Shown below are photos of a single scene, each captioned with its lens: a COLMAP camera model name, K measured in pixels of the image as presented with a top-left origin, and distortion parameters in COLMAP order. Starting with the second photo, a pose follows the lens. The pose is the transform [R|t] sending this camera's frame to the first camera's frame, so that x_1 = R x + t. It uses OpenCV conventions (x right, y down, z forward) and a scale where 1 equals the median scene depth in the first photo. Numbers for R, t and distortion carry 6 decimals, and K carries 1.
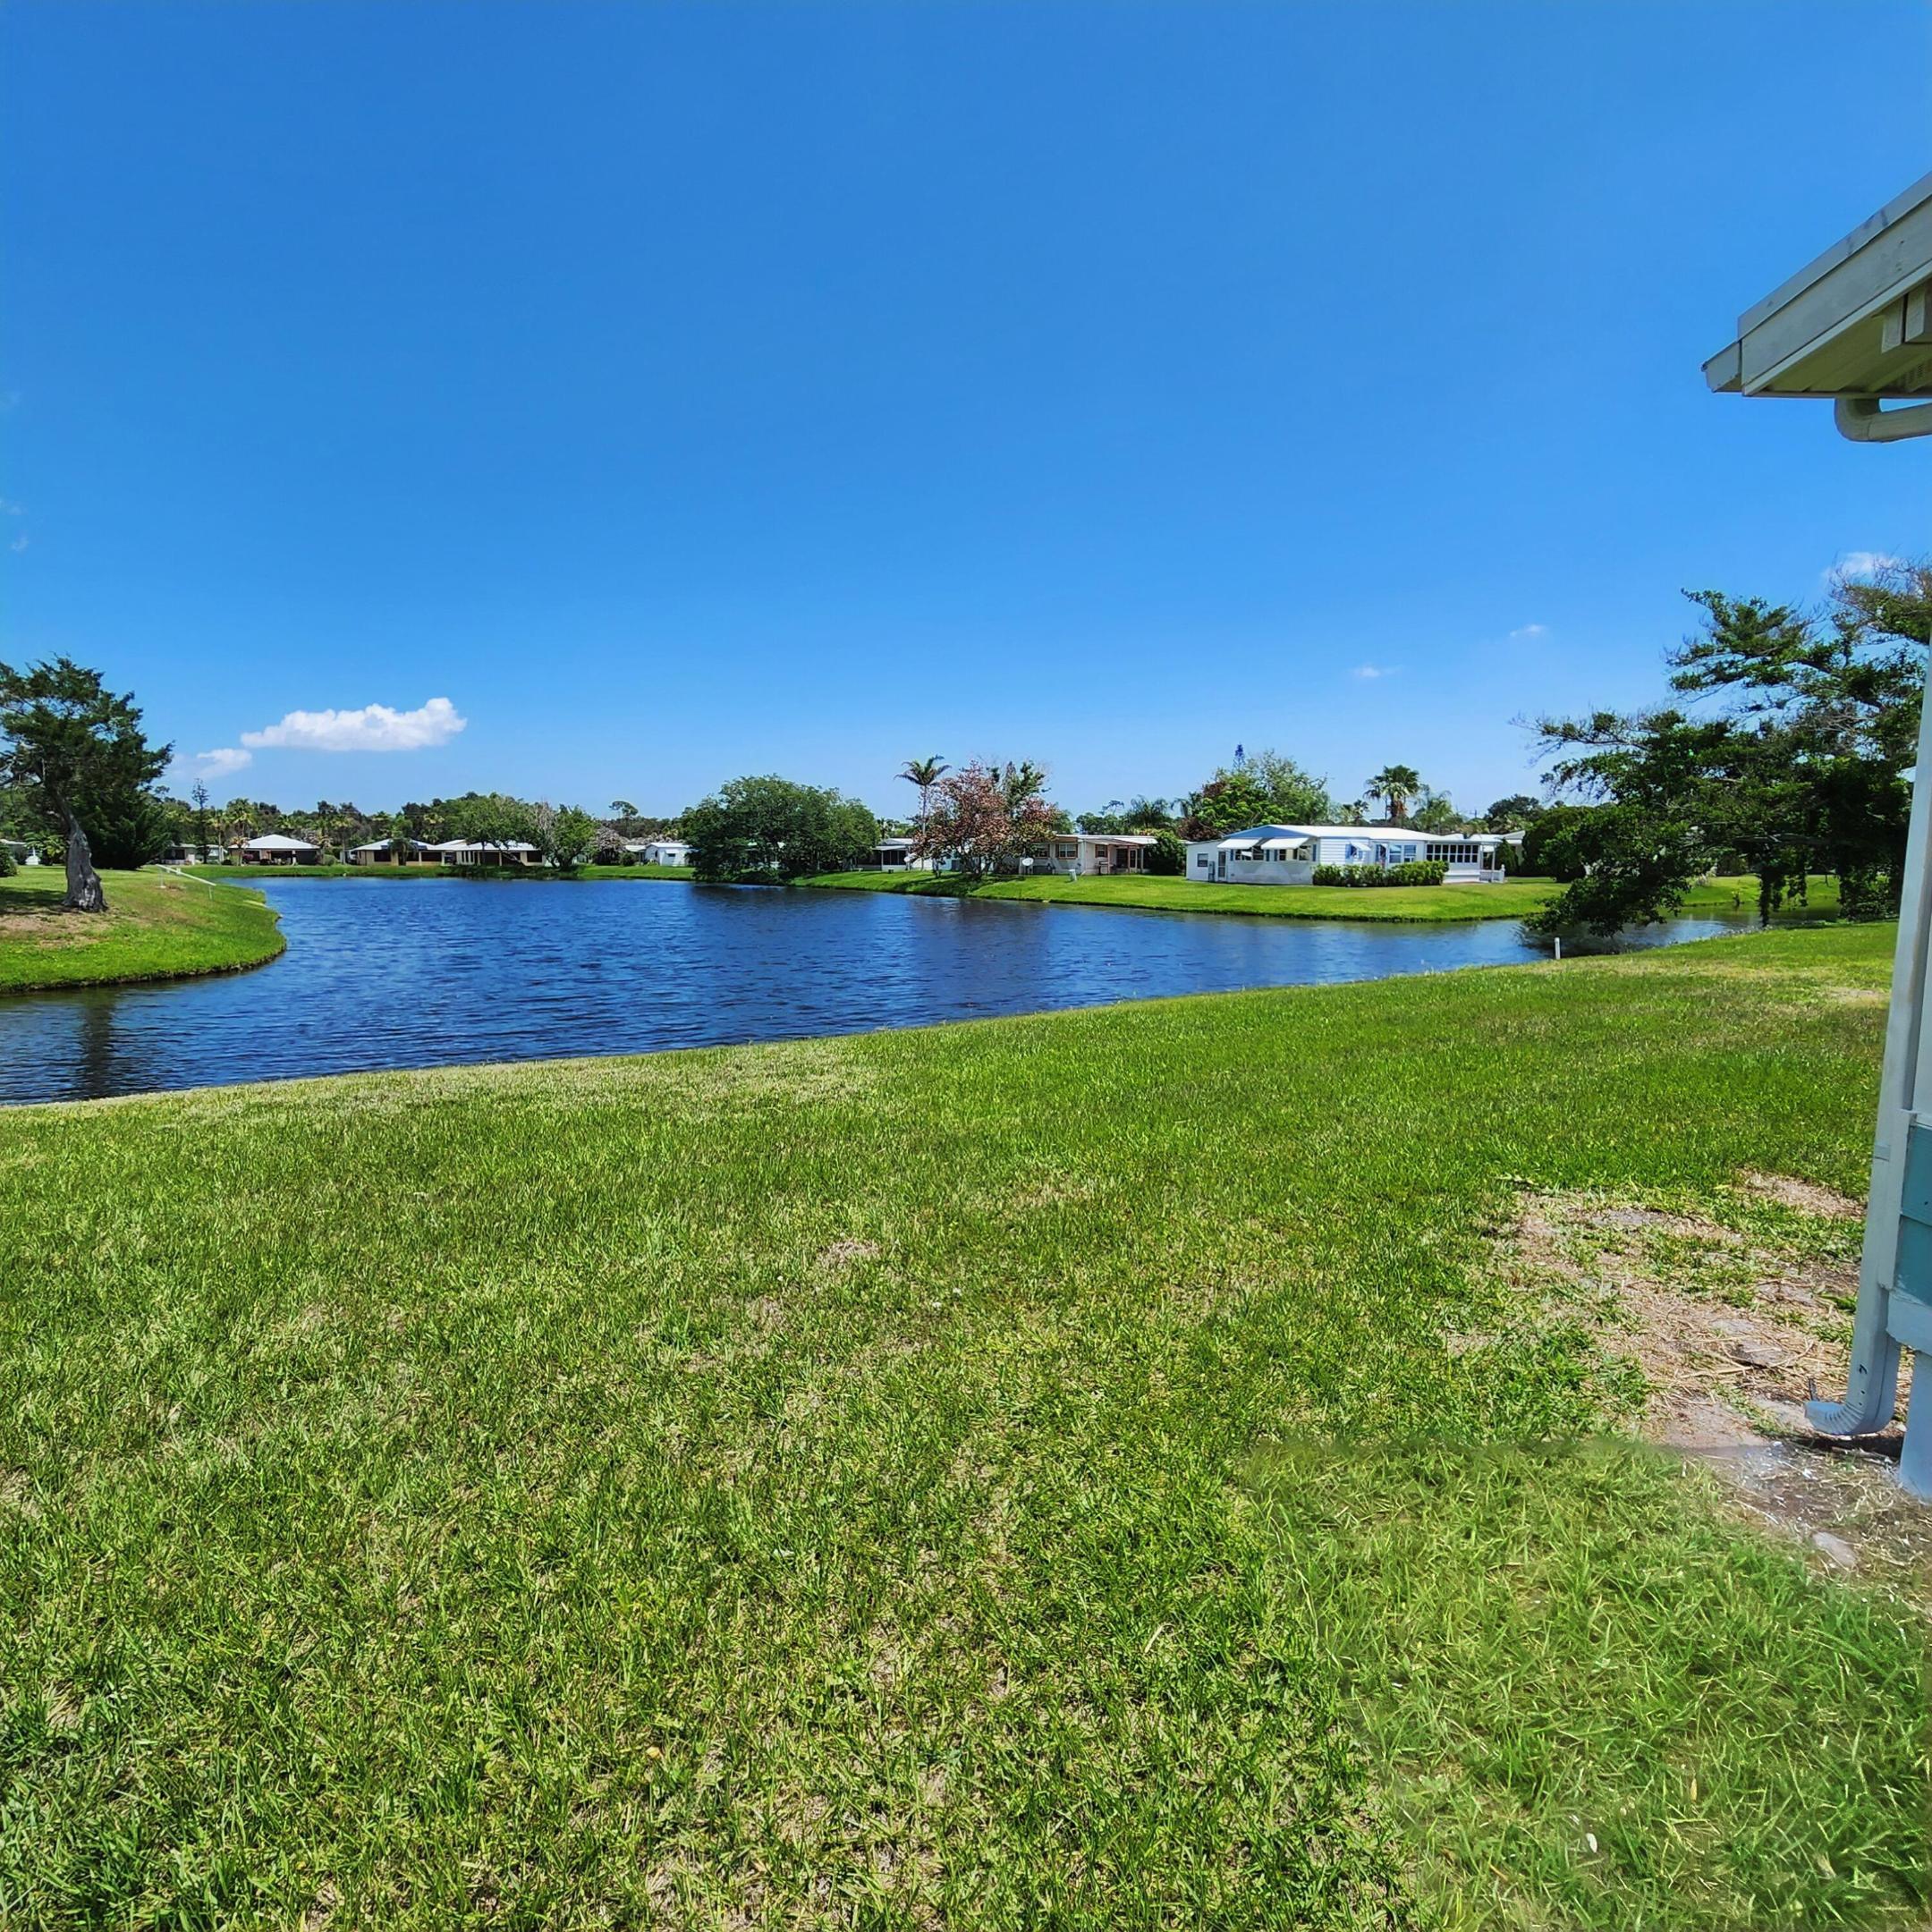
lens RADIAL K [[1063.7, 0, 952.8], [0, 1063.7, 972.9], [0, 0, 1]] dist [0.008537, -0.004429]
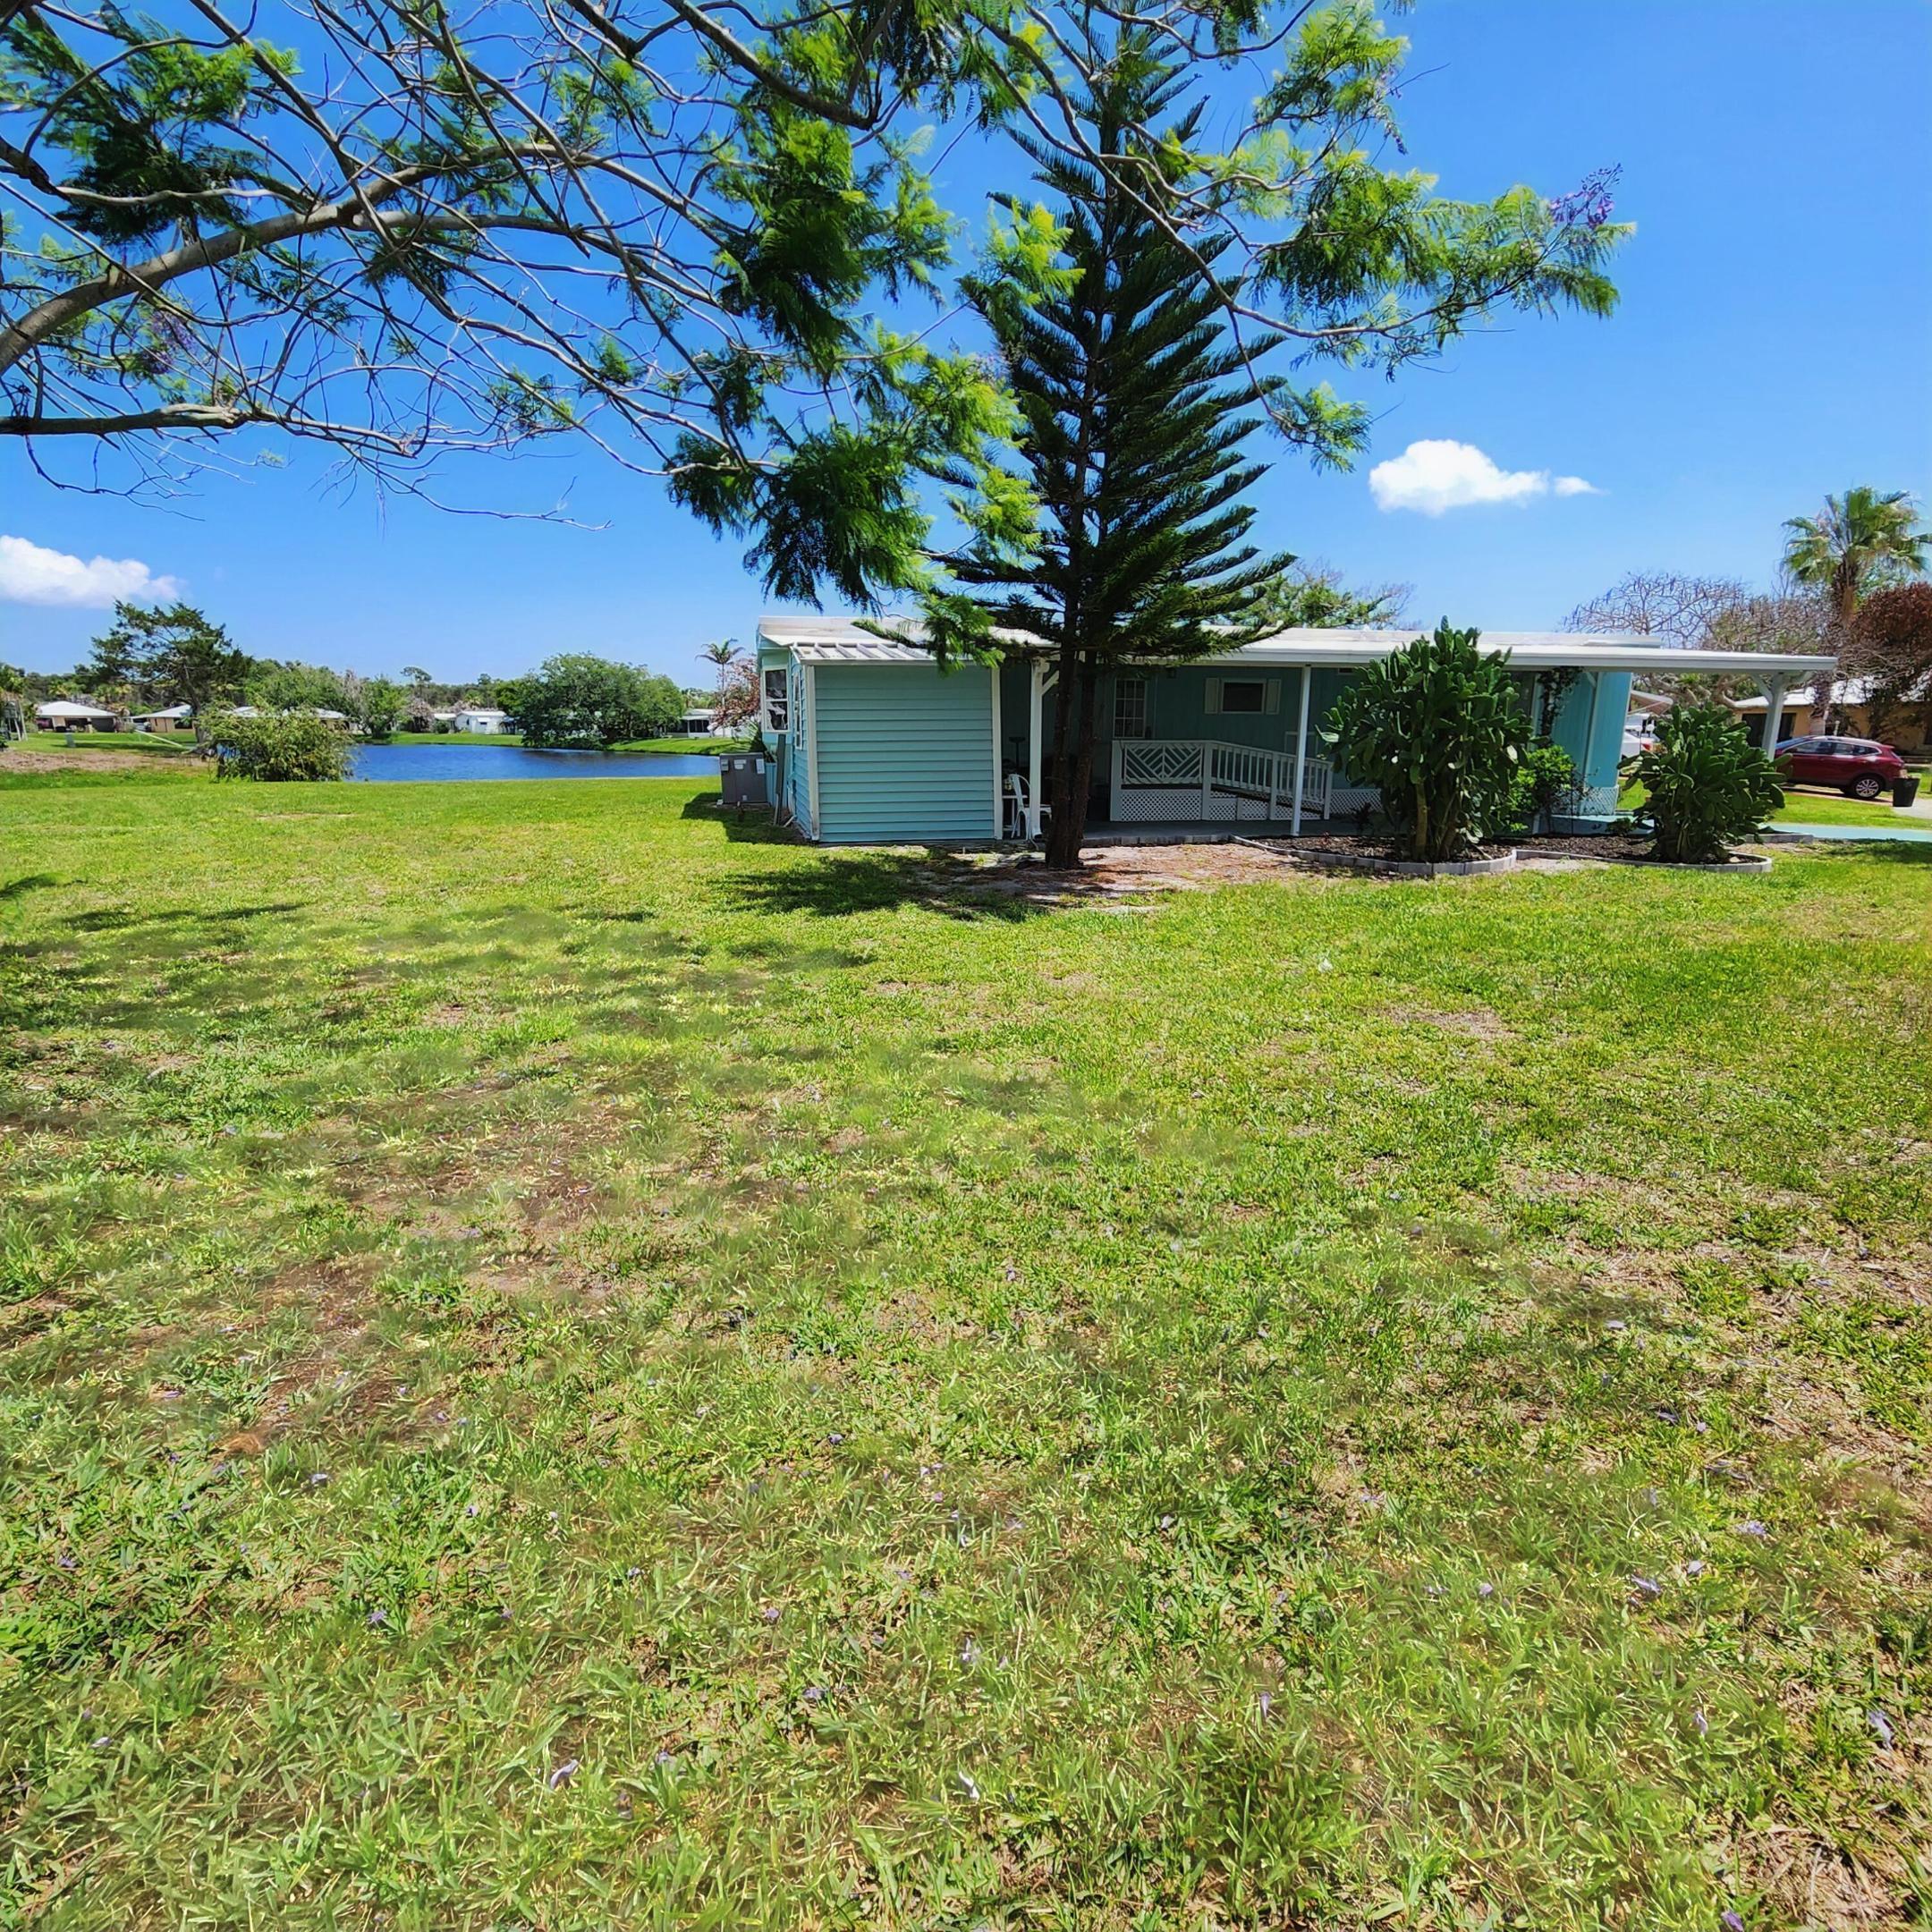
lens RADIAL K [[1063.7, 0, 952.8], [0, 1063.7, 970.1], [0, 0, 1]] dist [0.008537, -0.004429]
pose [[0.984249, -0.038392, 0.172567, 0.024622], [0.017901, 0.992761, 0.118768, 0.075029], [-0.175877, -0.113809, 0.977811, -0.705355]]
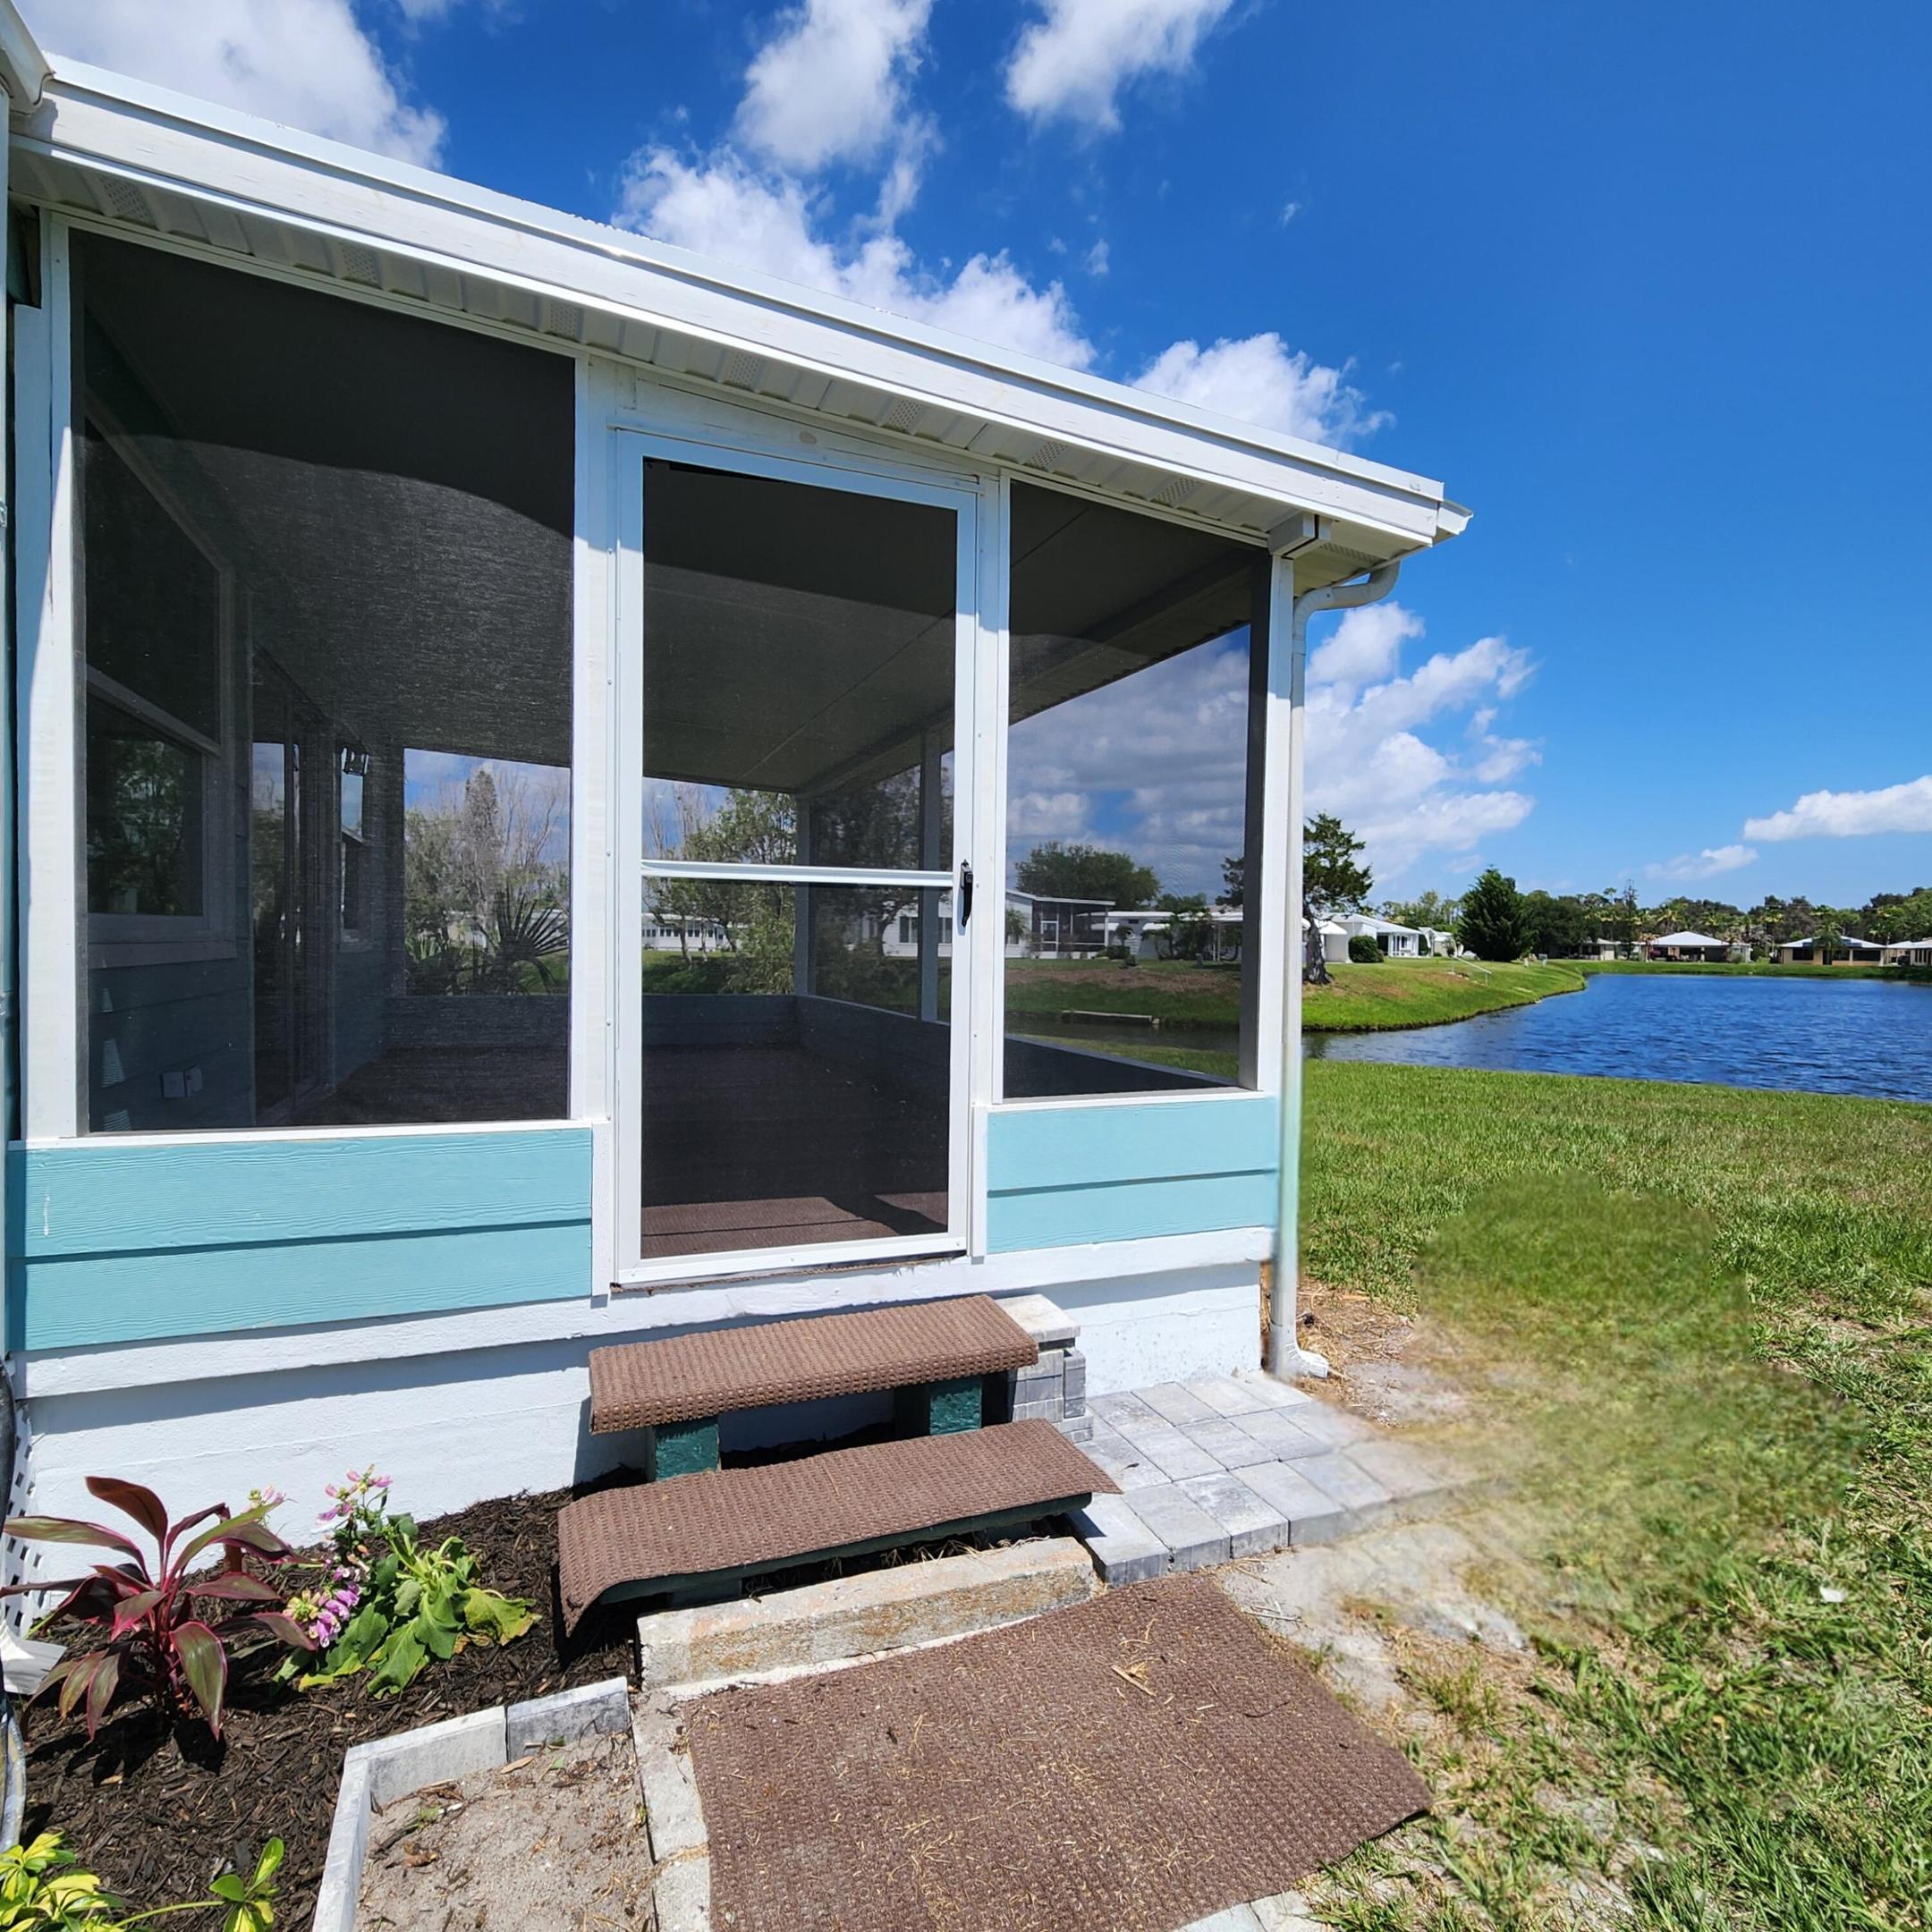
lens RADIAL K [[1063.7, 0, 931.6], [0, 1063.7, 975.2], [0, 0, 1]] dist [0.008537, -0.004429]
pose [[0.335196, 0.031935, -0.941607, 0.317605], [-0.115203, 0.993315, -0.007322, 0.002381], [0.935078, 0.110931, 0.336634, 0.010119]]
